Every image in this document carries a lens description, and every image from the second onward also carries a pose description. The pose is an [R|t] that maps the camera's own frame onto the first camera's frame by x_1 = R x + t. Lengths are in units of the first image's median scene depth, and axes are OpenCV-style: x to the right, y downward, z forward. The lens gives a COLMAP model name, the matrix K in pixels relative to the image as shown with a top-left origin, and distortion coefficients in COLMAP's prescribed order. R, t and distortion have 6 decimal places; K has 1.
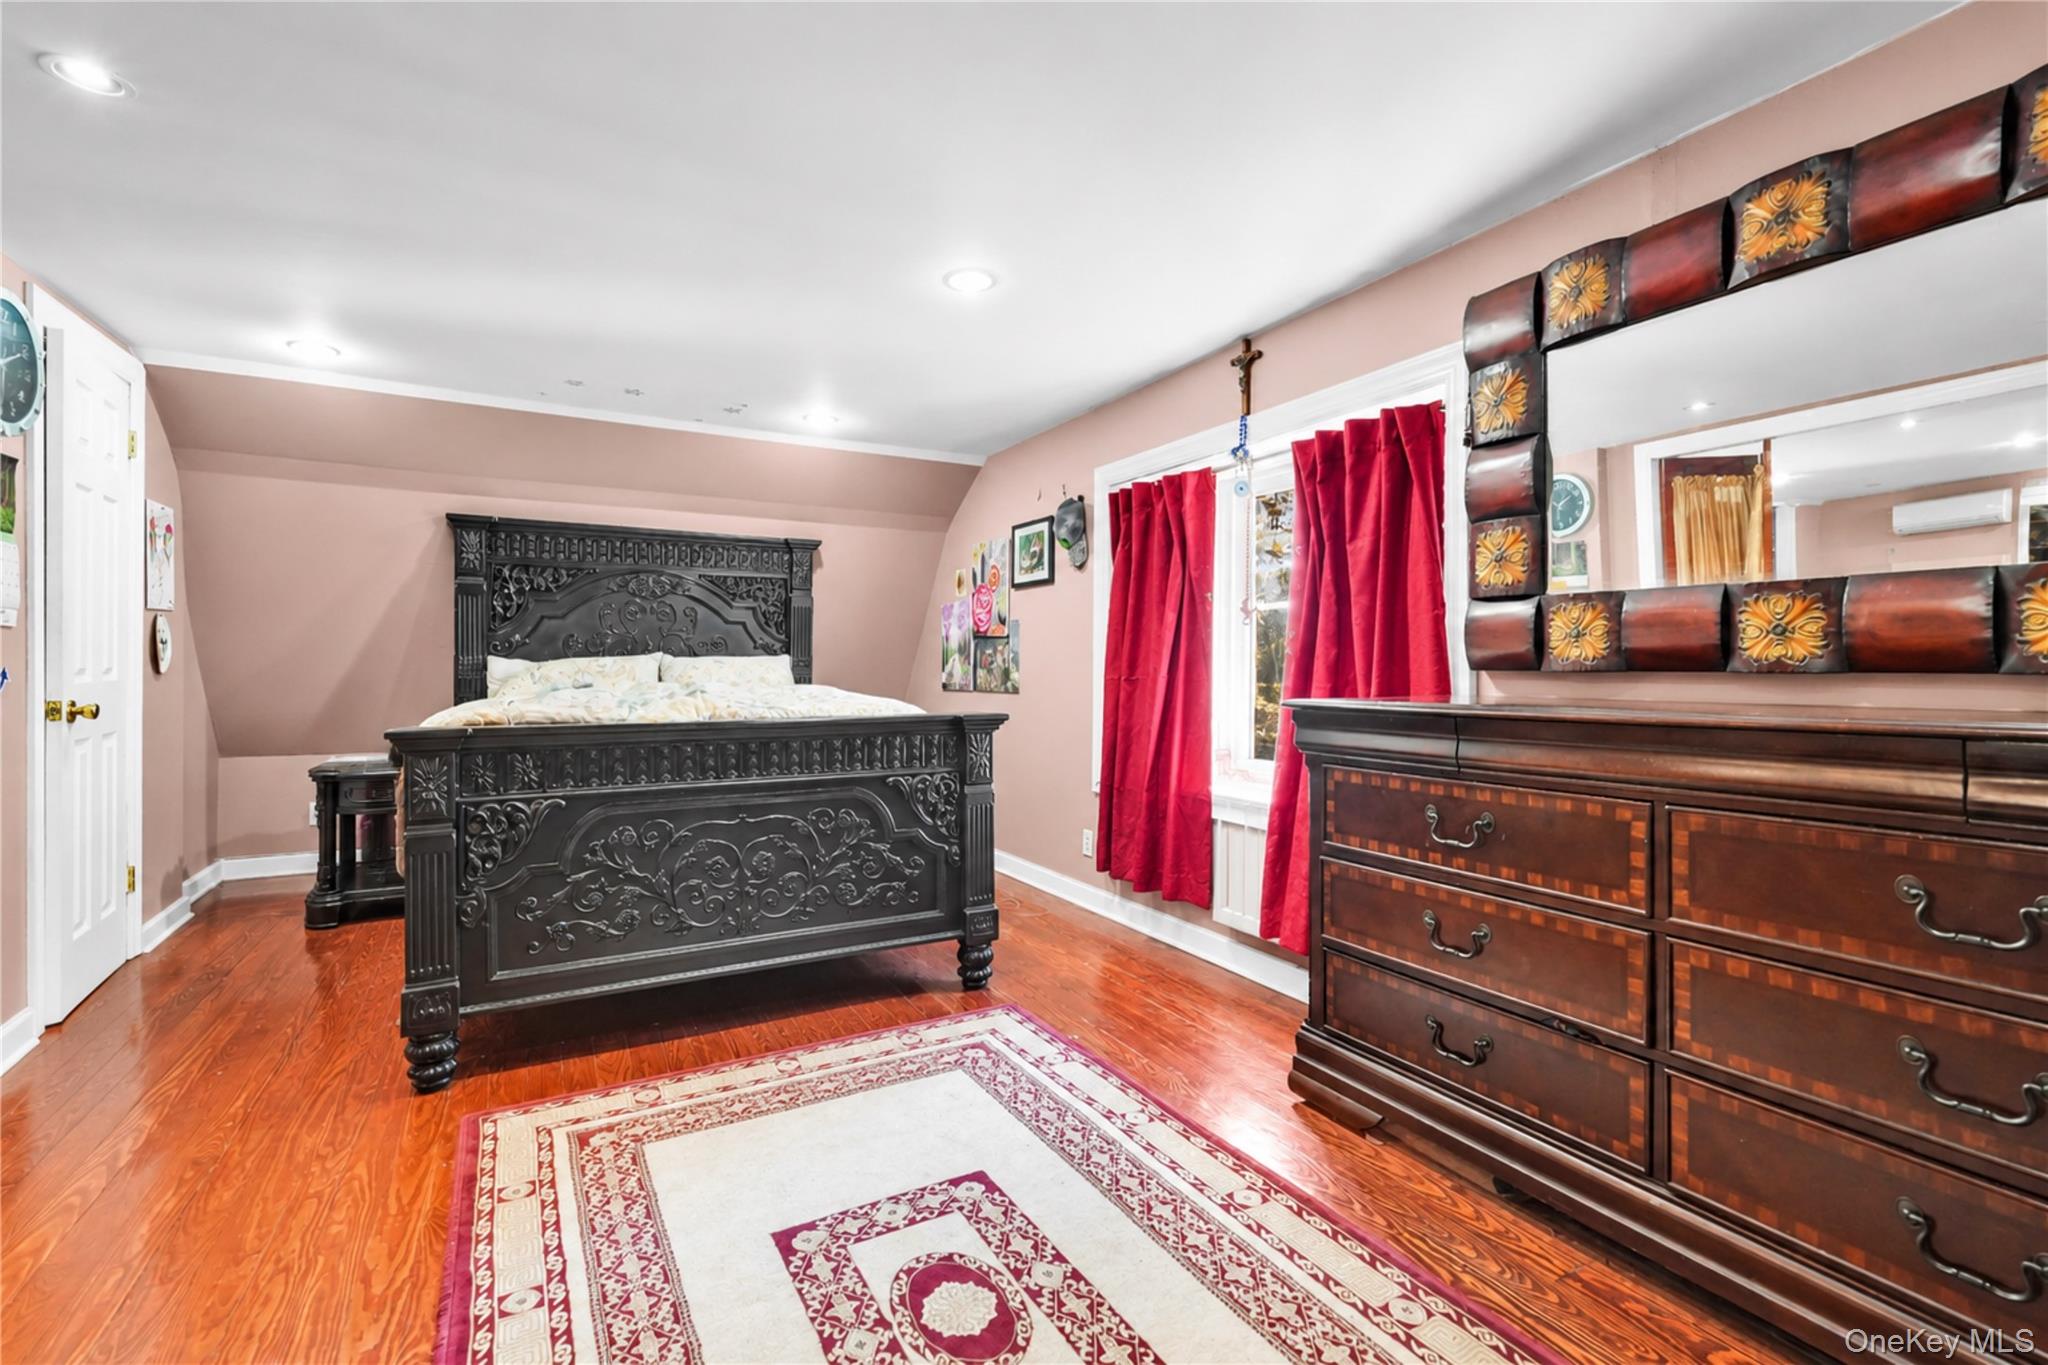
lens RADIAL K [[891.1, 0, 1027.2], [0, 891.1, 675.5], [0, 0, 1]] dist [-0.003846, 0.001436]
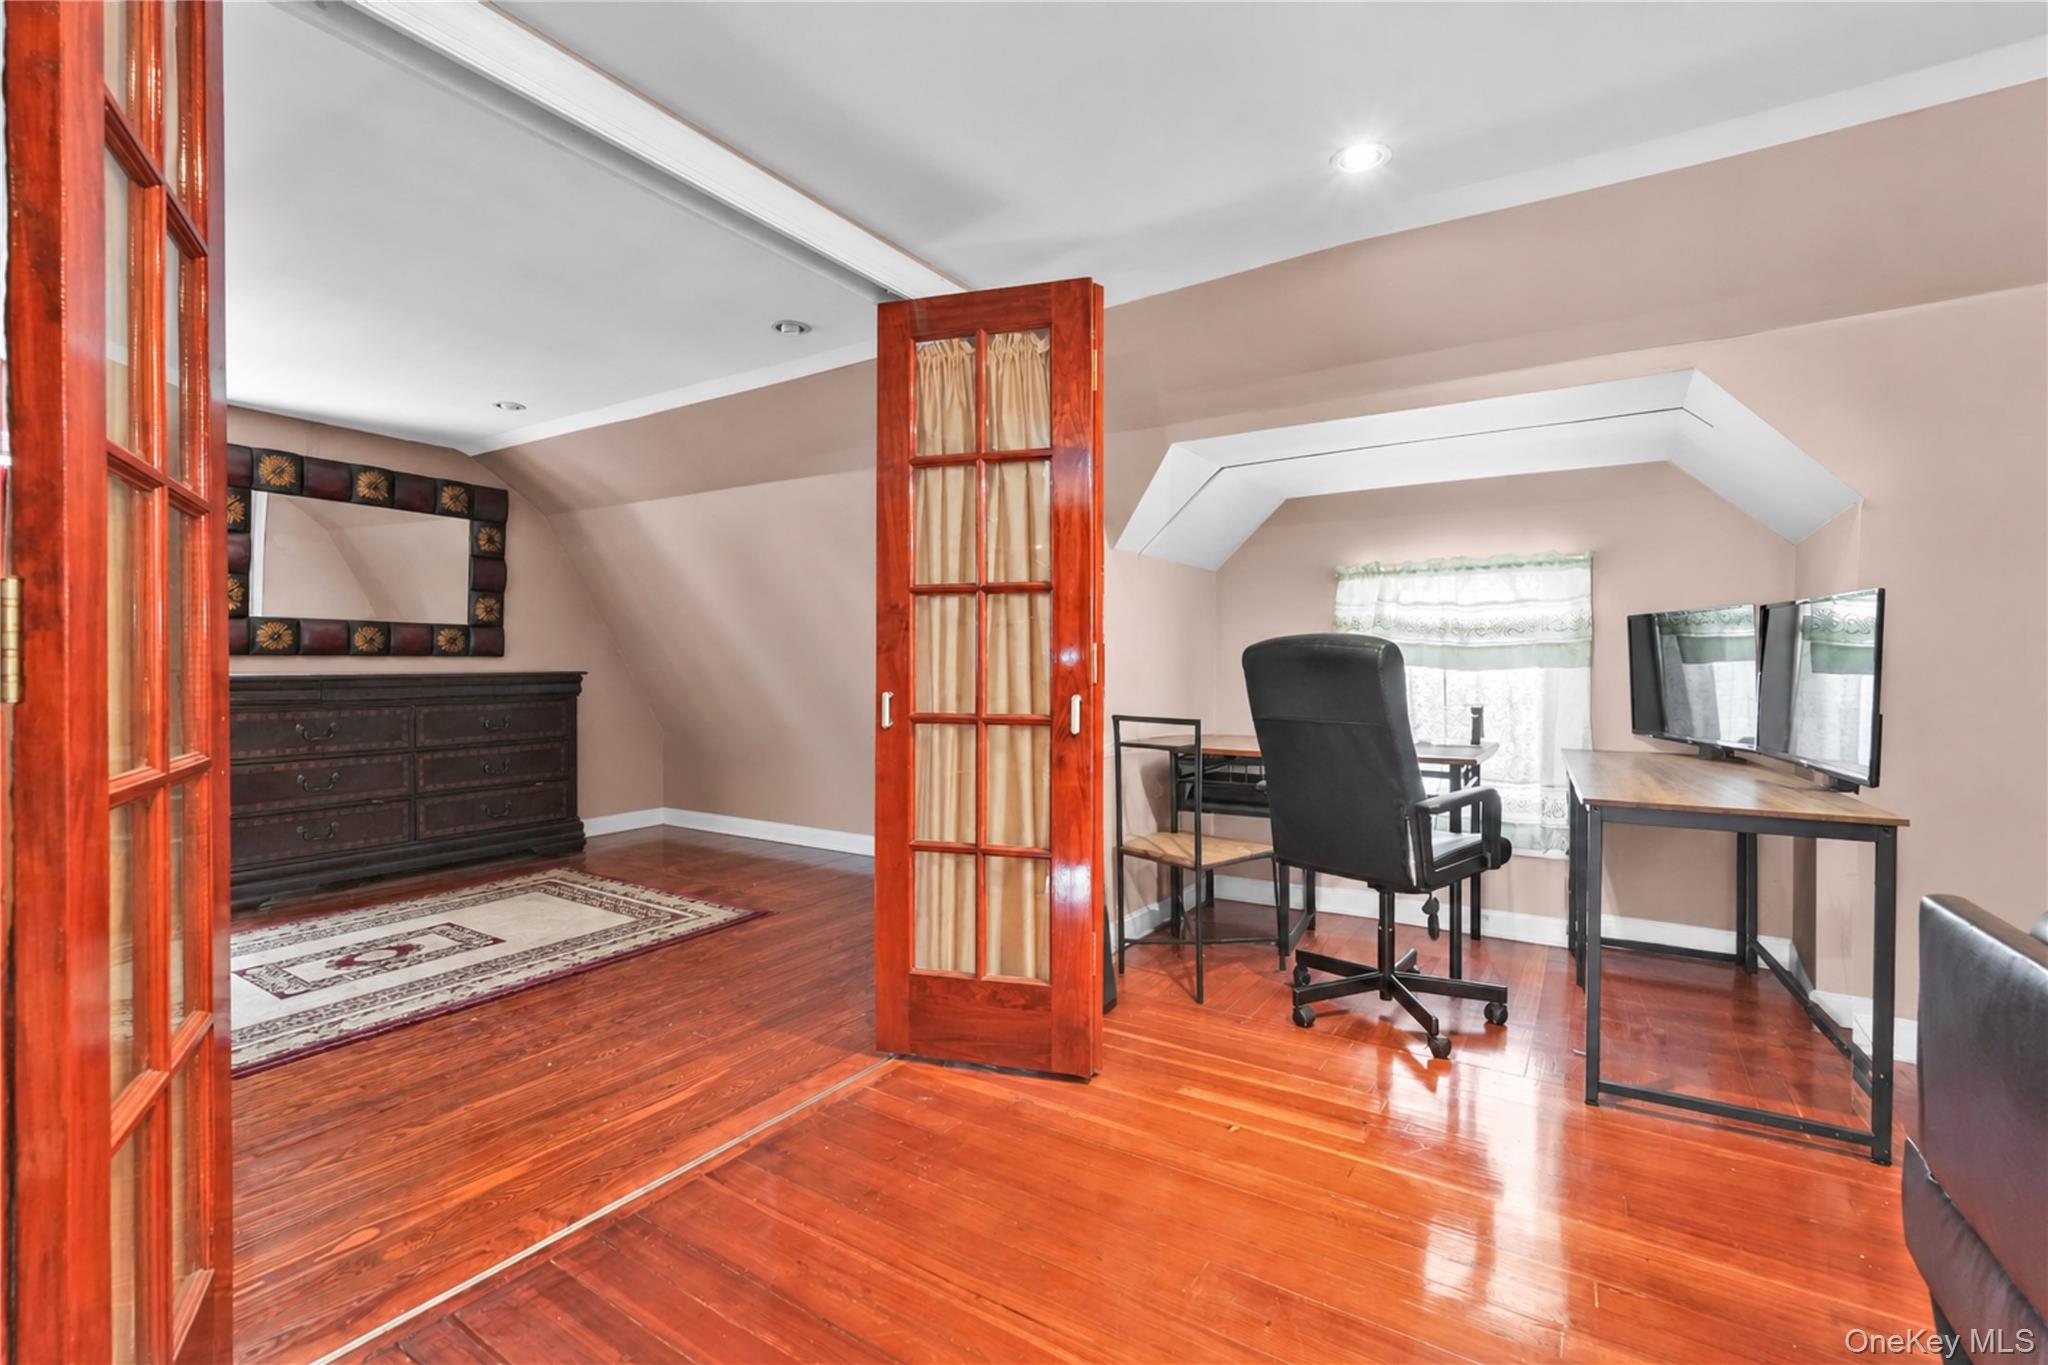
lens RADIAL K [[891.1, 0, 1013.5], [0, 891.1, 667.7], [0, 0, 1]] dist [-0.003846, 0.001436]
pose [[-0.463638, -0.012211, 0.885941, -1.375652], [-0.006085, 0.999925, 0.010597, -0.011331], [-0.886004, -0.000478, -0.463677, 0.320086]]
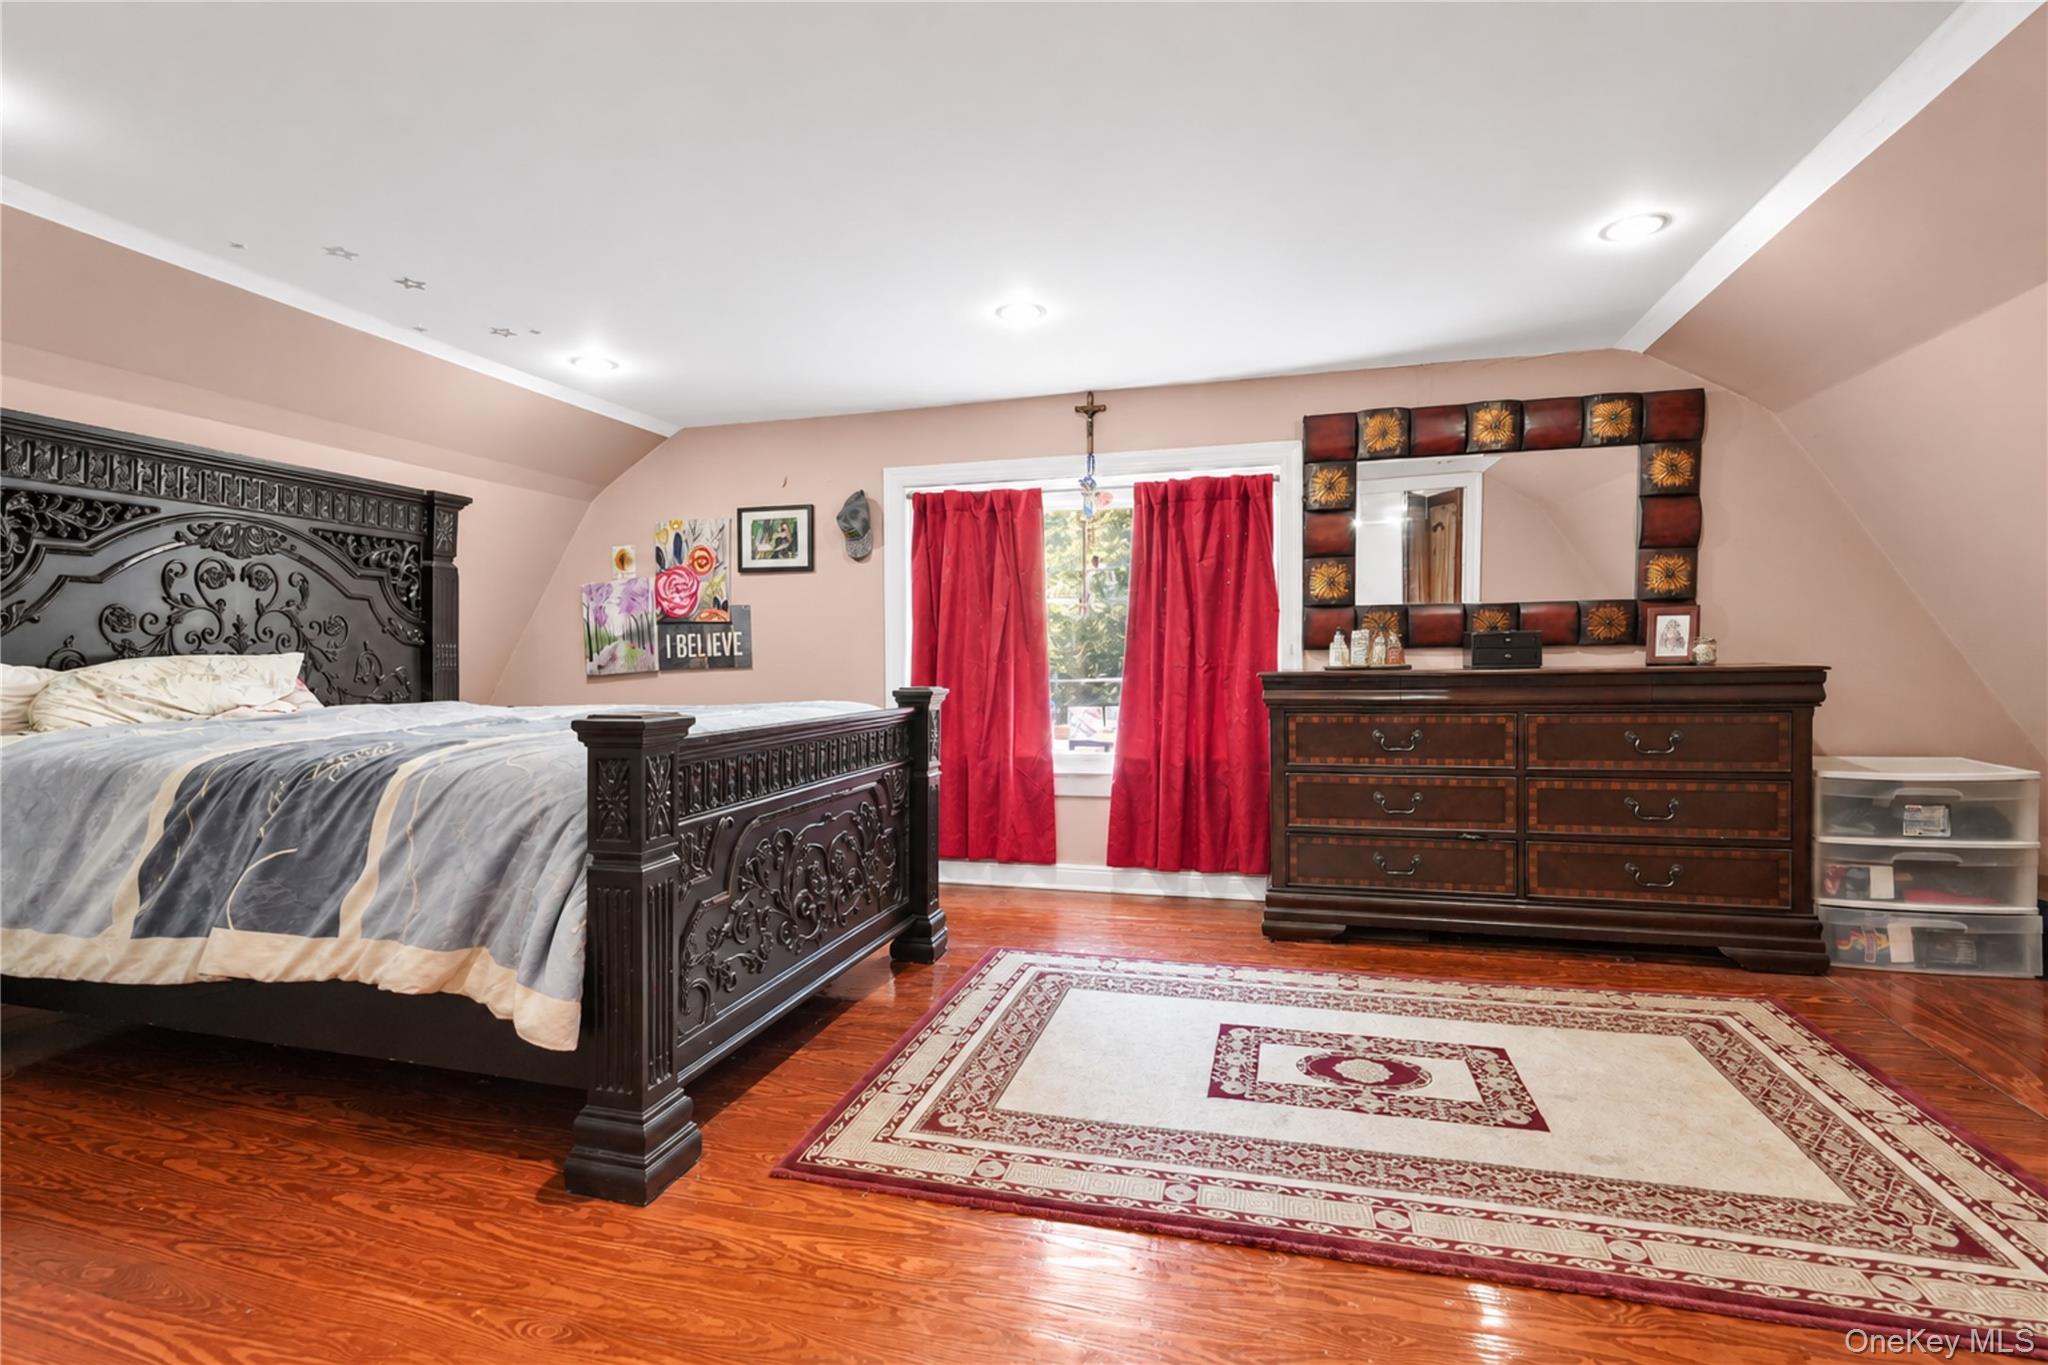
lens RADIAL K [[891.1, 0, 1011.6], [0, 891.1, 678.1], [0, 0, 1]] dist [-0.003846, 0.001436]
pose [[0.727598, -0.024699, 0.685559, -0.778640], [0.014591, 0.999683, 0.020530, 0.001664], [-0.685849, -0.004934, 0.727727, 0.158326]]
